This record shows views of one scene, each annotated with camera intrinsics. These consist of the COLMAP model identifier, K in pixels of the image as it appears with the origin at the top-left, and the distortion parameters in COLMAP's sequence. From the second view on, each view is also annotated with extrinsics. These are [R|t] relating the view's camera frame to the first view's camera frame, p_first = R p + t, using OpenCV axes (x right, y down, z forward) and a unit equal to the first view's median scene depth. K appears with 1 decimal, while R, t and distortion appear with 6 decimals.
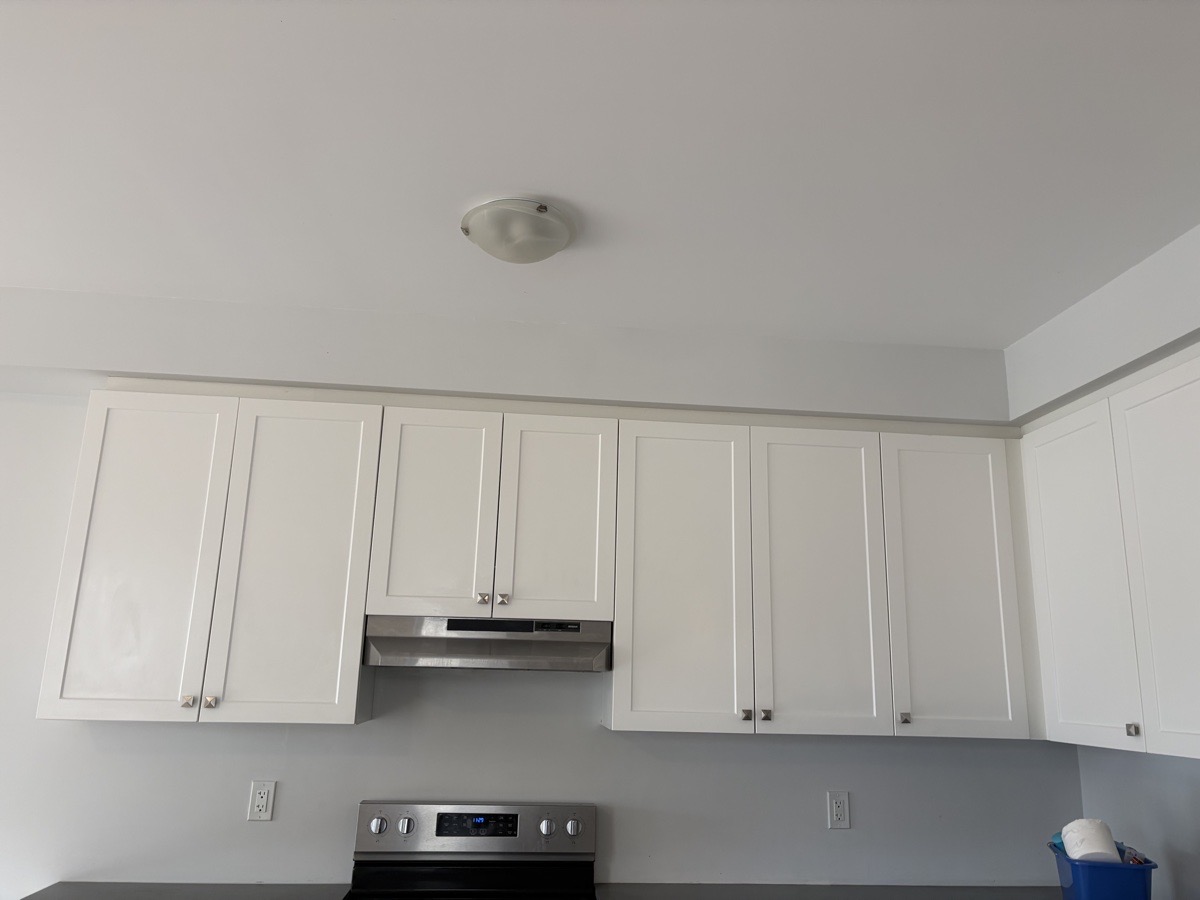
lens RADIAL K [[909.6, 0, 602.6], [0, 909.6, 449.8], [0, 0, 1]] dist [0.014277, 0.001972]
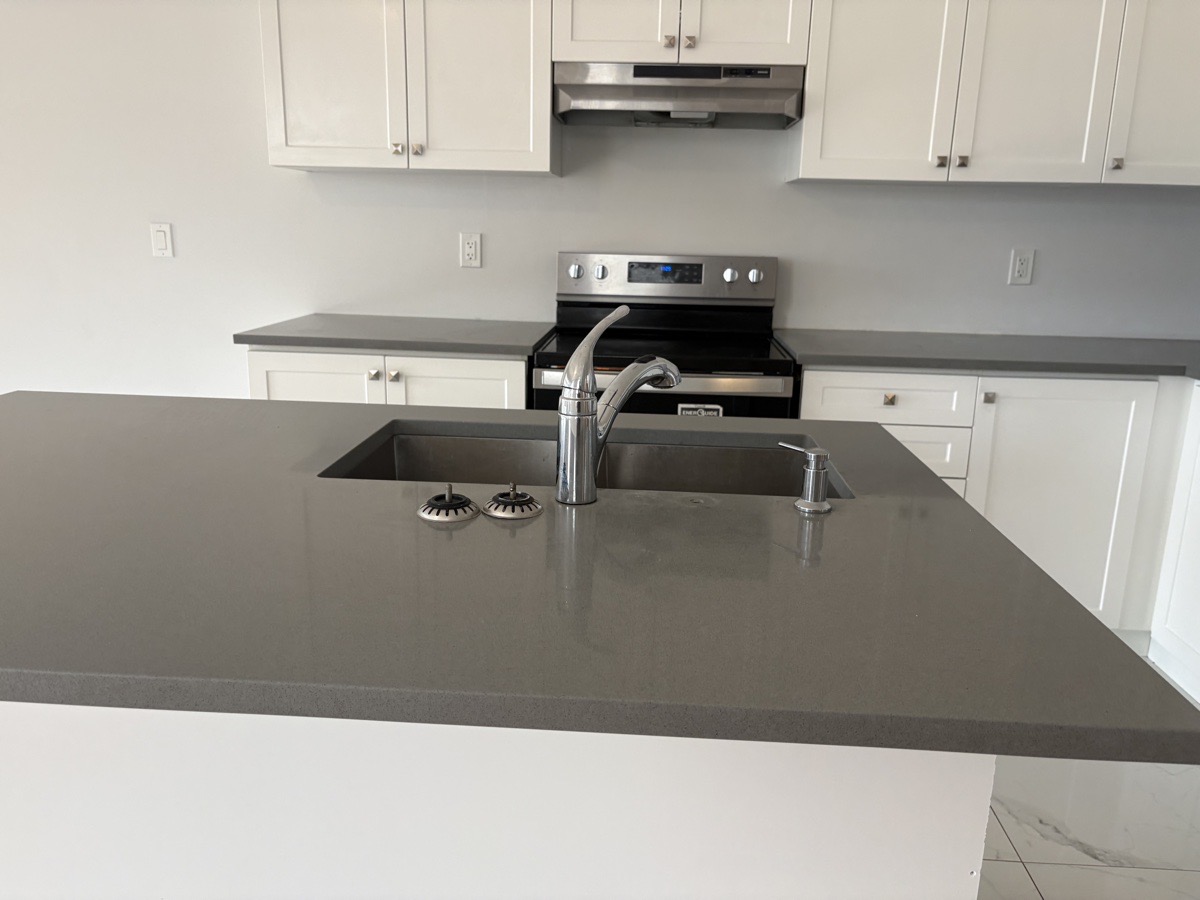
lens RADIAL K [[909.6, 0, 598.1], [0, 909.6, 448.2], [0, 0, 1]] dist [0.014277, 0.001972]
pose [[0.985642, 0.038217, -0.164470, -0.030492], [0.042099, 0.887669, 0.458554, 0.098712], [0.163519, -0.458894, 0.873314, -0.049973]]
